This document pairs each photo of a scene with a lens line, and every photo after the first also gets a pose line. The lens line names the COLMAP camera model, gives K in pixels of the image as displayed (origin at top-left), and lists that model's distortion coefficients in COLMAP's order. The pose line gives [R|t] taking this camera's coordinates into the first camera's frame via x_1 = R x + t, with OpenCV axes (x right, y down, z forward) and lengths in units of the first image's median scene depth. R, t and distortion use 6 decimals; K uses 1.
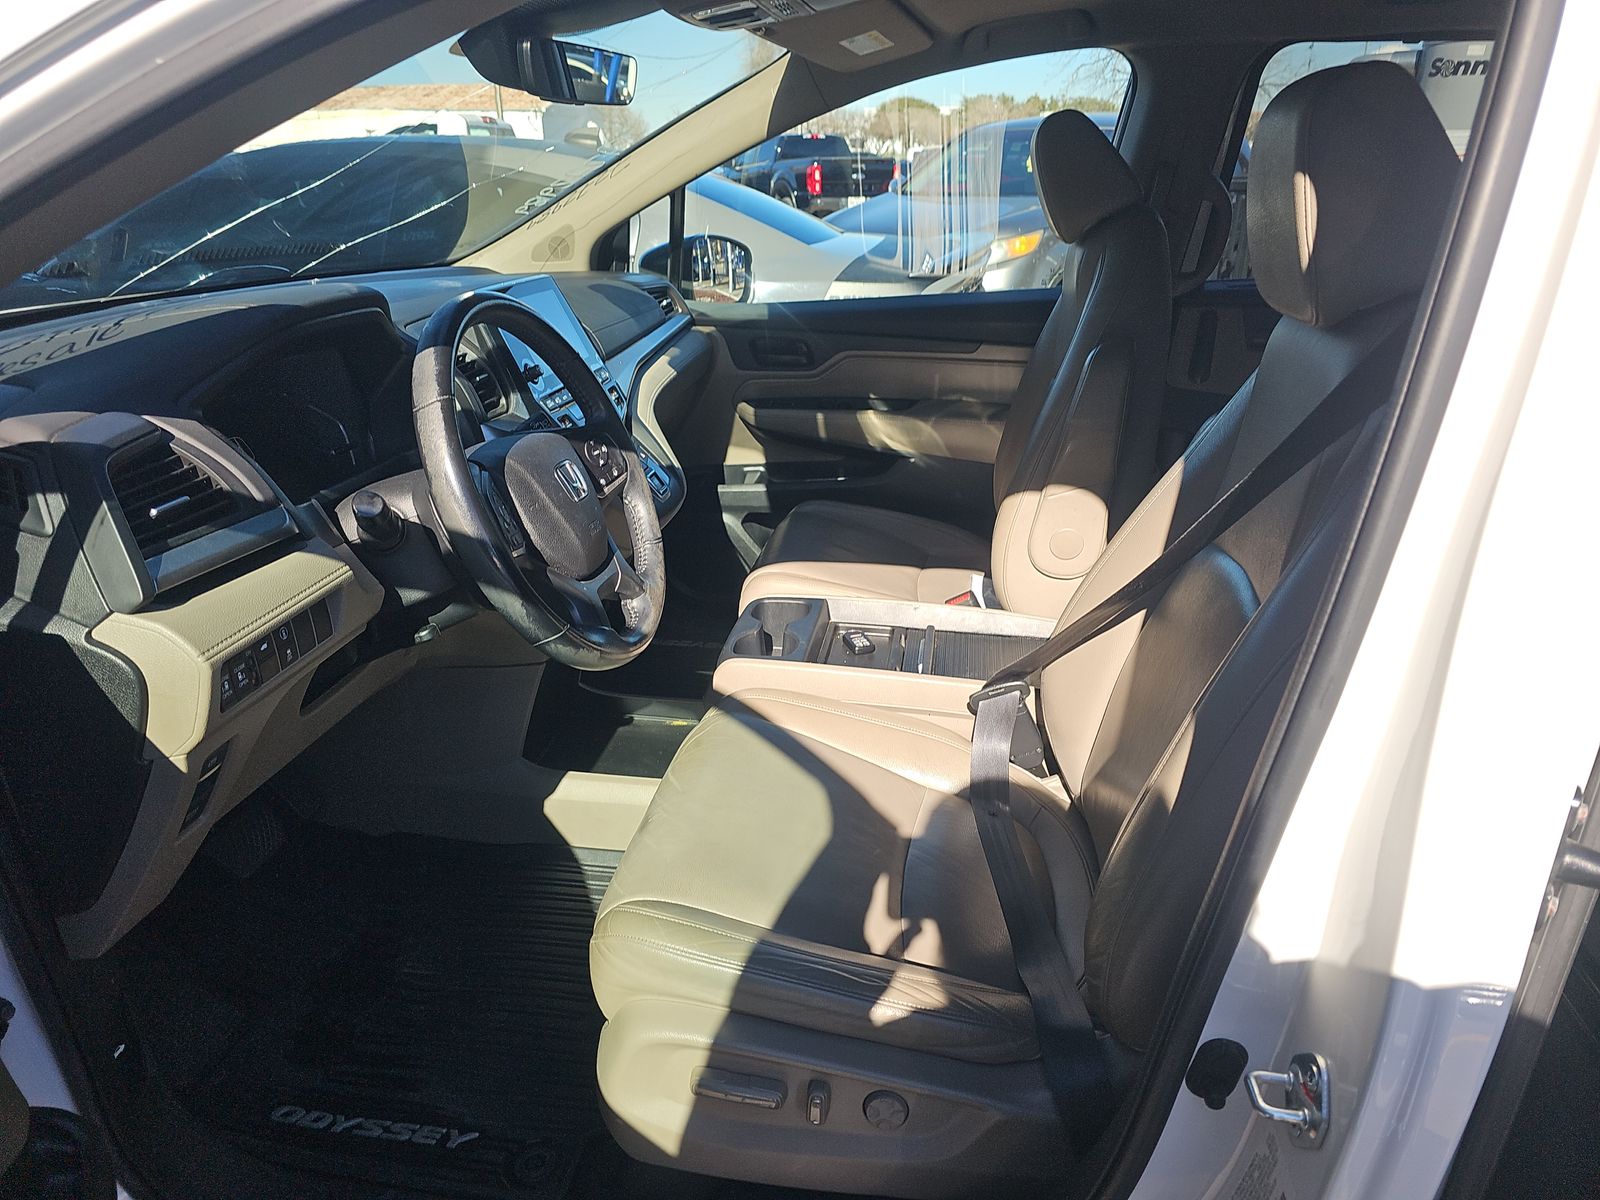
lens RADIAL K [[1037.4, 0, 771.9], [0, 1037.4, 605.6], [0, 0, 1]] dist [0.030052, -0.001225]
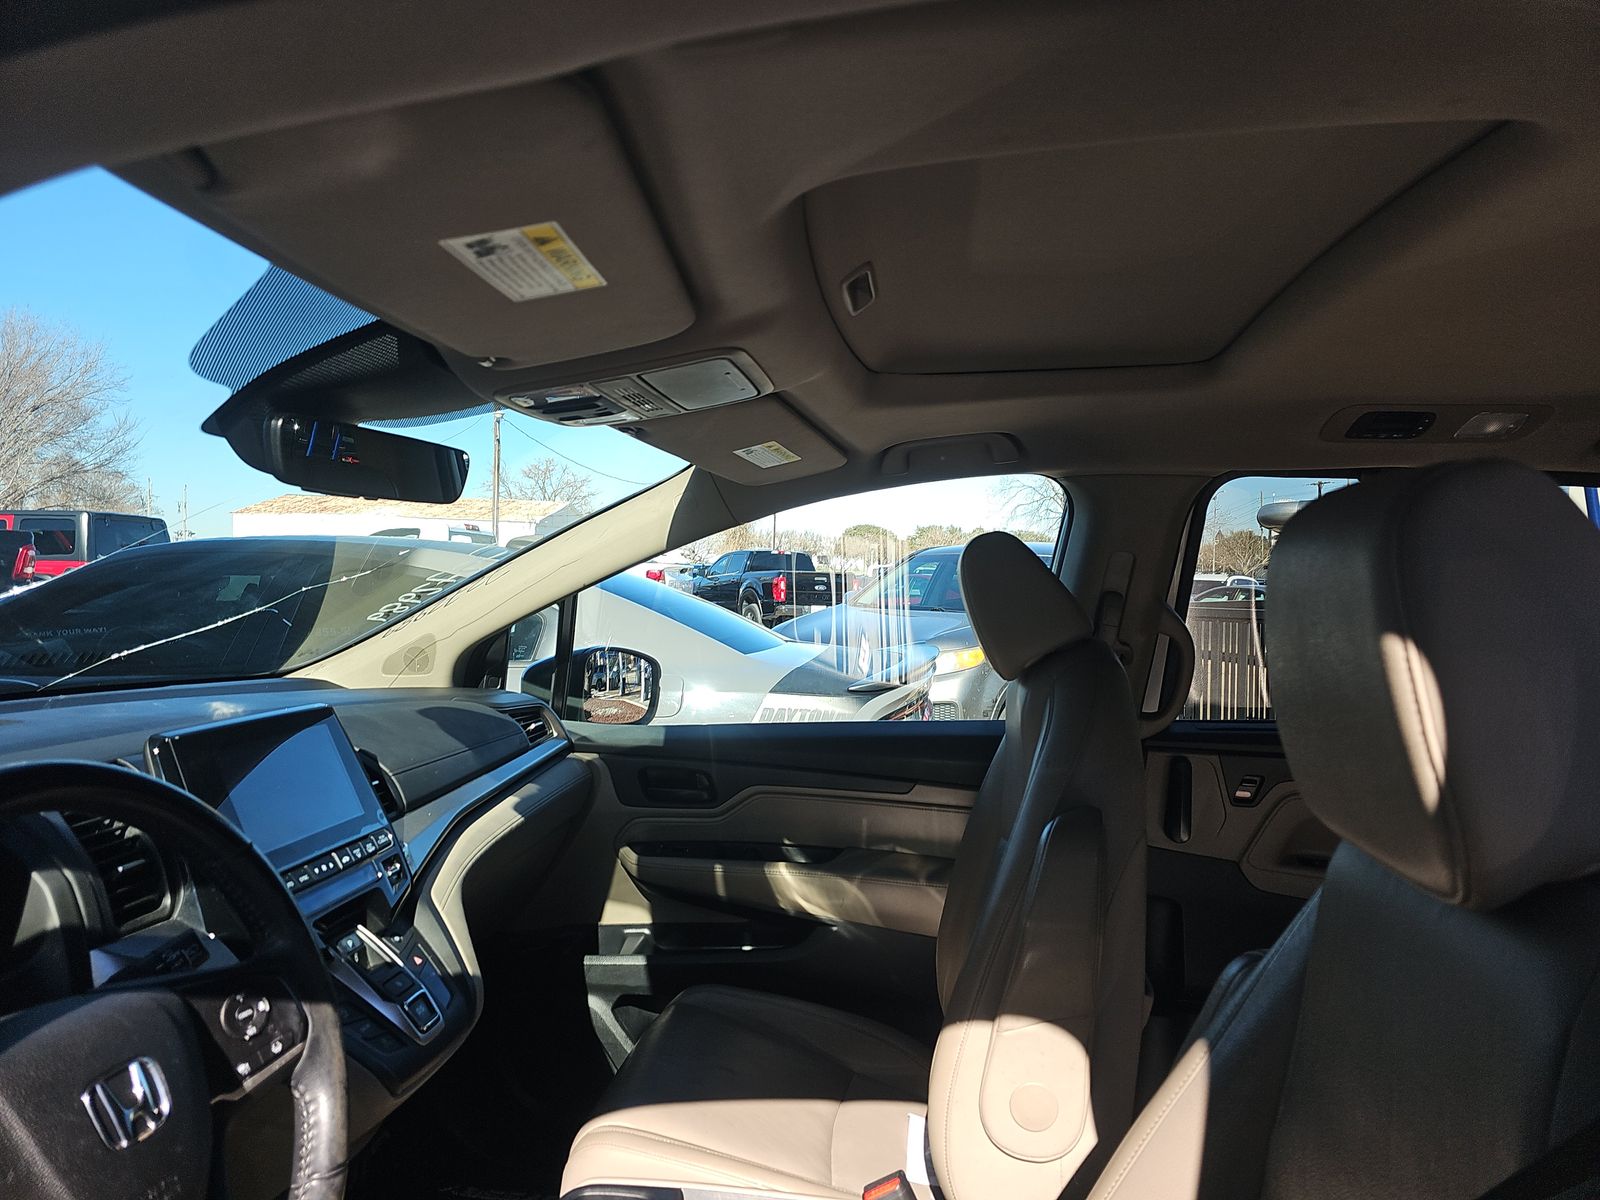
lens RADIAL K [[1026.6, 0, 800.0], [0, 1026.6, 600.0], [0, 0, 1]] dist [0.005154, -0.033030]
pose [[0.998267, 0.029331, 0.051011, 0.062434], [-0.008624, 0.930478, -0.366245, -0.086441], [-0.058207, 0.365171, 0.929119, 0.191957]]
